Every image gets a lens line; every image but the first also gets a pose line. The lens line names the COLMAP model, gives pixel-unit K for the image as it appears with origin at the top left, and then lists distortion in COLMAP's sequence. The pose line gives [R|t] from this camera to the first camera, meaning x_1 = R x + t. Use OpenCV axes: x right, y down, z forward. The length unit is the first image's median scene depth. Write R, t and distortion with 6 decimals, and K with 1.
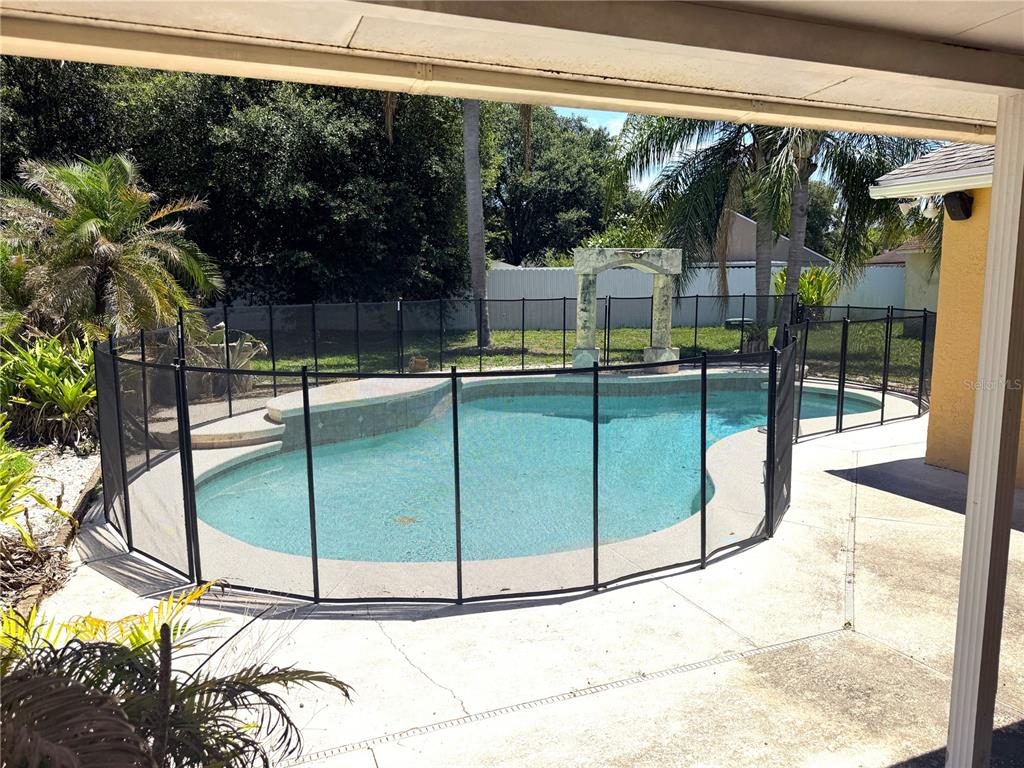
lens RADIAL K [[716.4, 0, 538.1], [0, 716.4, 385.5], [0, 0, 1]] dist [0.140676, -0.229307]
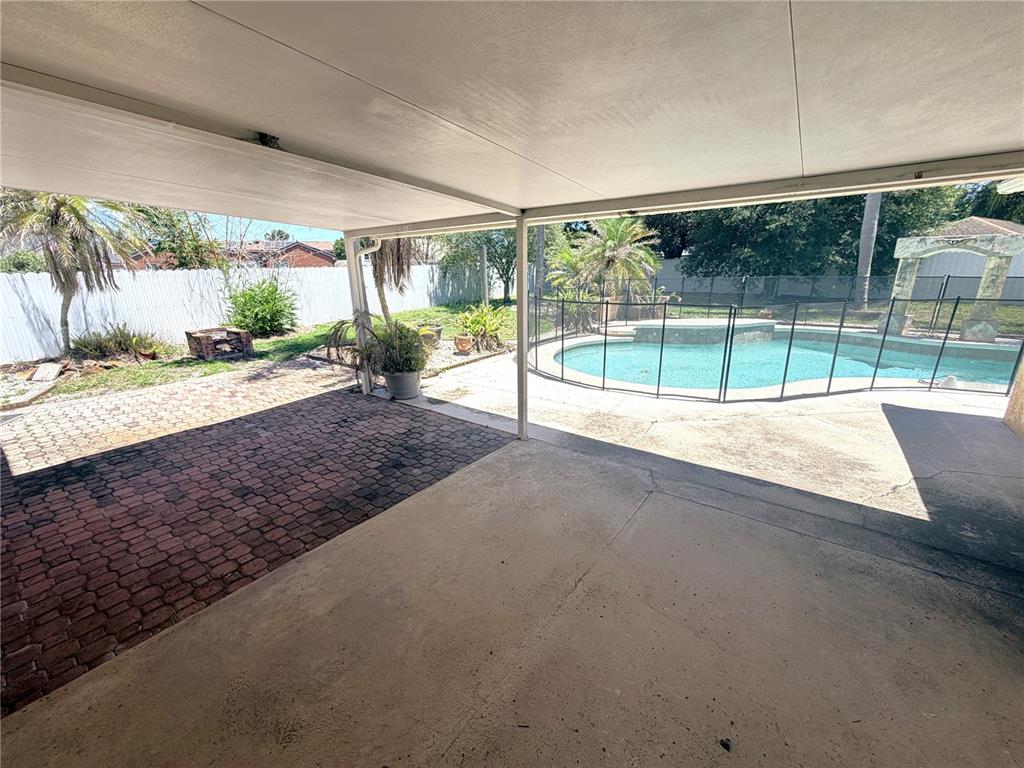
lens RADIAL K [[414.5, 0, 512.0], [0, 414.5, 384.0], [0, 0, 1]] dist [0.000303, 0.000102]
pose [[0.510132, 0.228600, -0.829161, 0.384894], [-0.110660, 0.973465, 0.200302, -0.001041], [0.852948, -0.010426, 0.521892, -0.023972]]
